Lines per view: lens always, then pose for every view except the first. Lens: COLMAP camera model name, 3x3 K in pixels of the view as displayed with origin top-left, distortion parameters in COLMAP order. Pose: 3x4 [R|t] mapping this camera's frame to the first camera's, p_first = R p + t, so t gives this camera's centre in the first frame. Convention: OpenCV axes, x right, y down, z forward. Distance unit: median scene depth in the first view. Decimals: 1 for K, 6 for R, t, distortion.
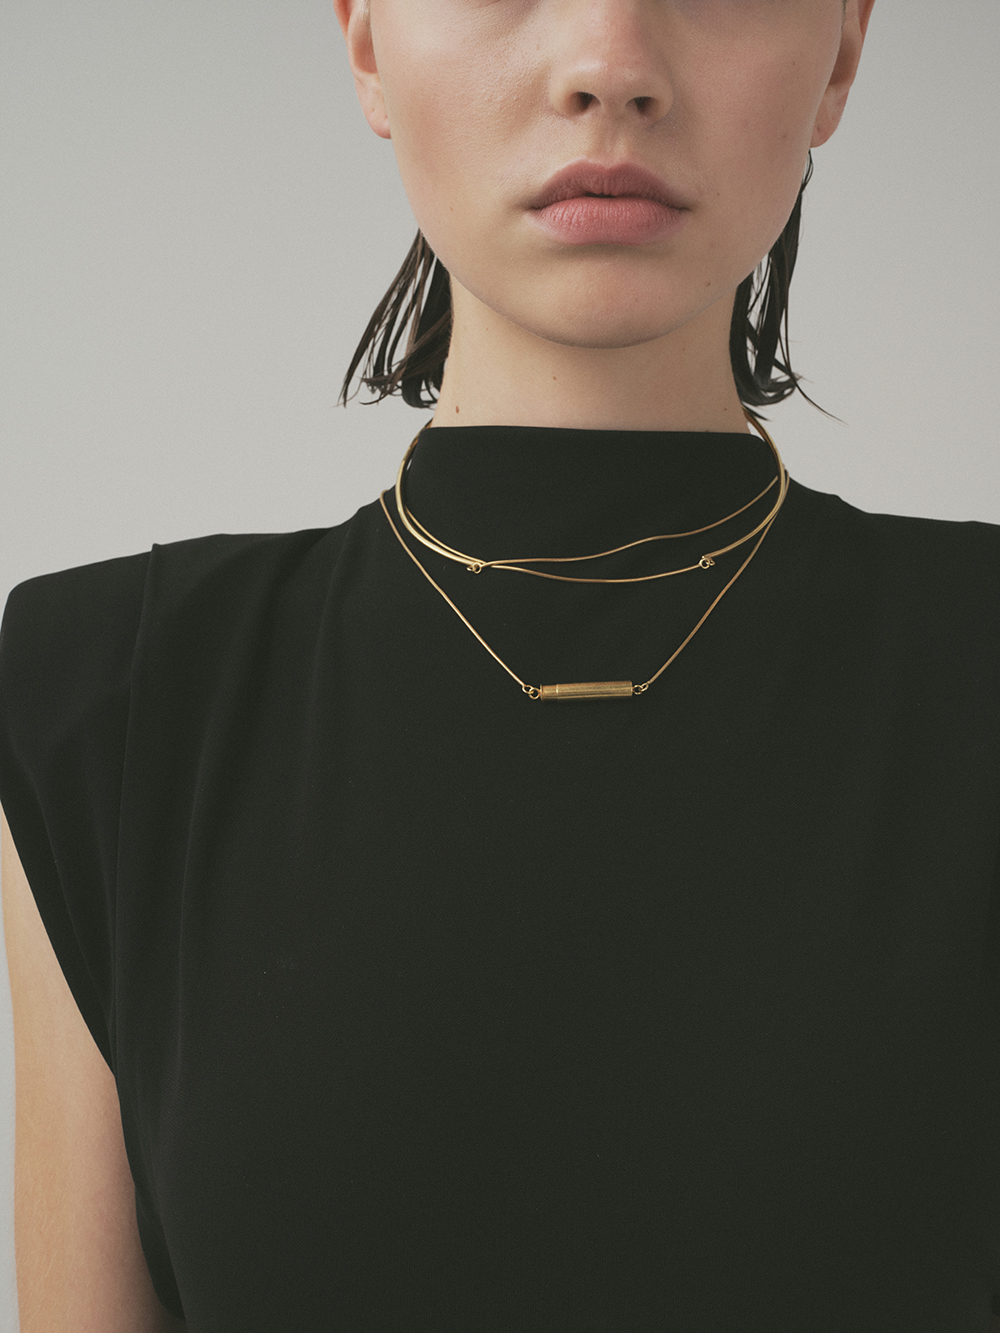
lens RADIAL K [[2642.5, 0, 500.0], [0, 2642.5, 666.5], [0, 0, 1]] dist [0.162935, -0.265509]
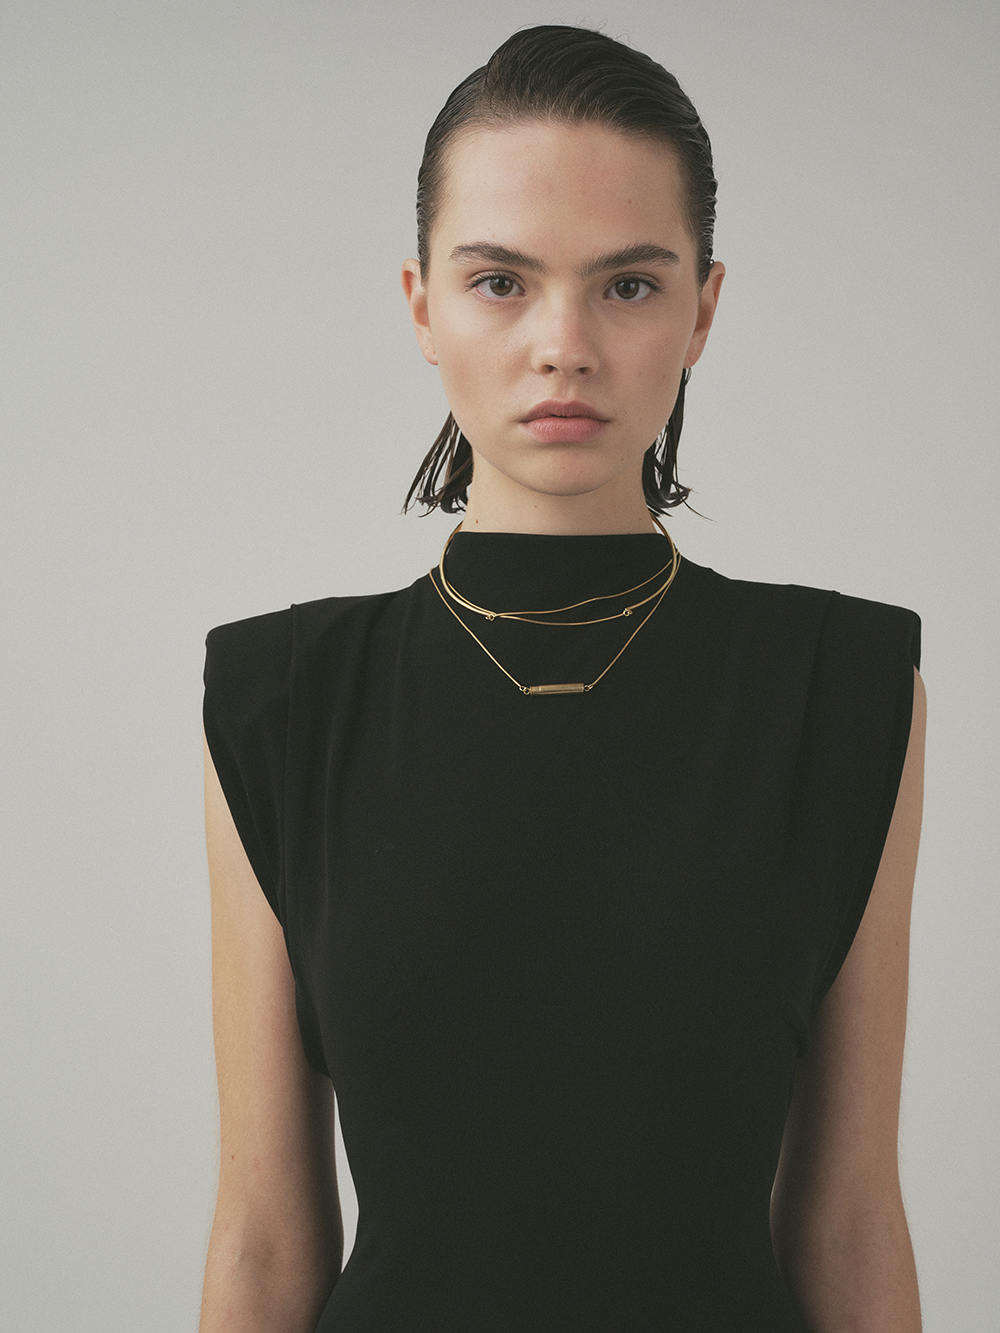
lens RADIAL K [[2642.5, 0, 500.0], [0, 2642.5, 666.5], [0, 0, 1]] dist [0.162935, -0.265509]
pose [[0.999889, -0.013228, 0.006805, -0.015059], [0.013238, 0.999911, -0.001363, -0.003706], [-0.006786, 0.001453, 0.999976, -0.675489]]
